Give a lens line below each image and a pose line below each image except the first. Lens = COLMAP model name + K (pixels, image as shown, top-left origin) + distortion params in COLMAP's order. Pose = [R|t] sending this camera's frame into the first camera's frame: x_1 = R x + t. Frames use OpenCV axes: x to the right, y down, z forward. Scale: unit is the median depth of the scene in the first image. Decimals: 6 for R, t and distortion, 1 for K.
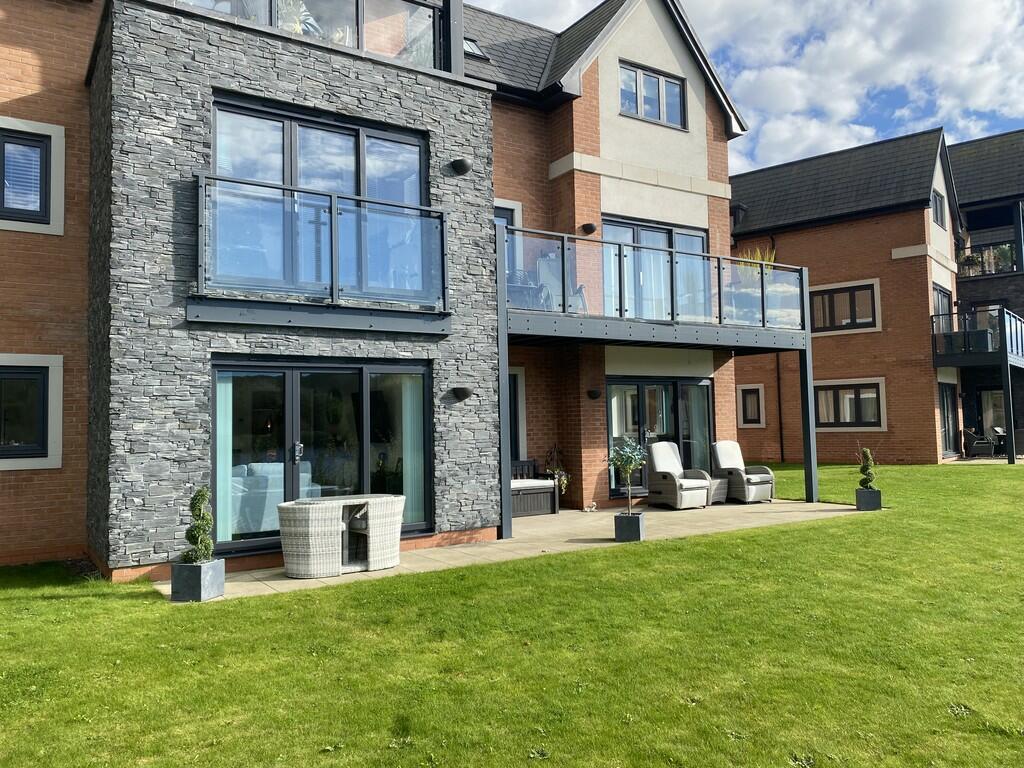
lens RADIAL K [[782.1, 0, 510.3], [0, 782.1, 383.1], [0, 0, 1]] dist [0.037677, -0.040548]
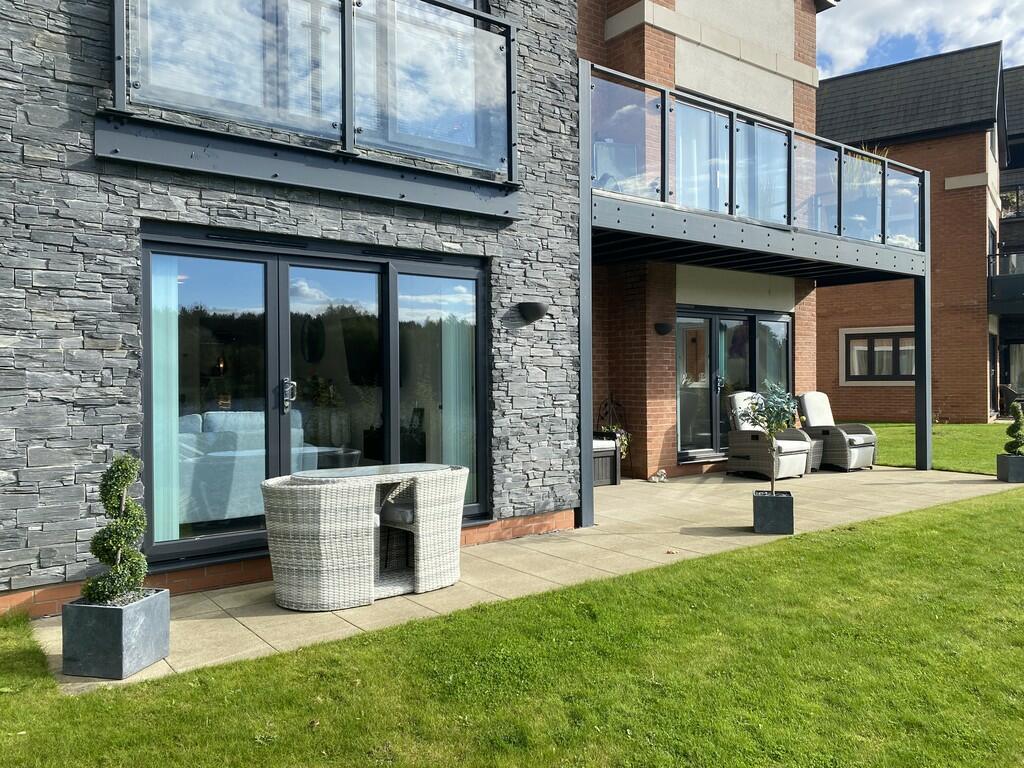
lens RADIAL K [[782.1, 0, 509.6], [0, 782.1, 386.4], [0, 0, 1]] dist [0.037677, -0.040548]
pose [[0.997589, 0.013838, 0.068011, -0.122945], [-0.017973, 0.998002, 0.060571, 0.036462], [-0.067037, -0.061647, 0.995844, 0.331764]]
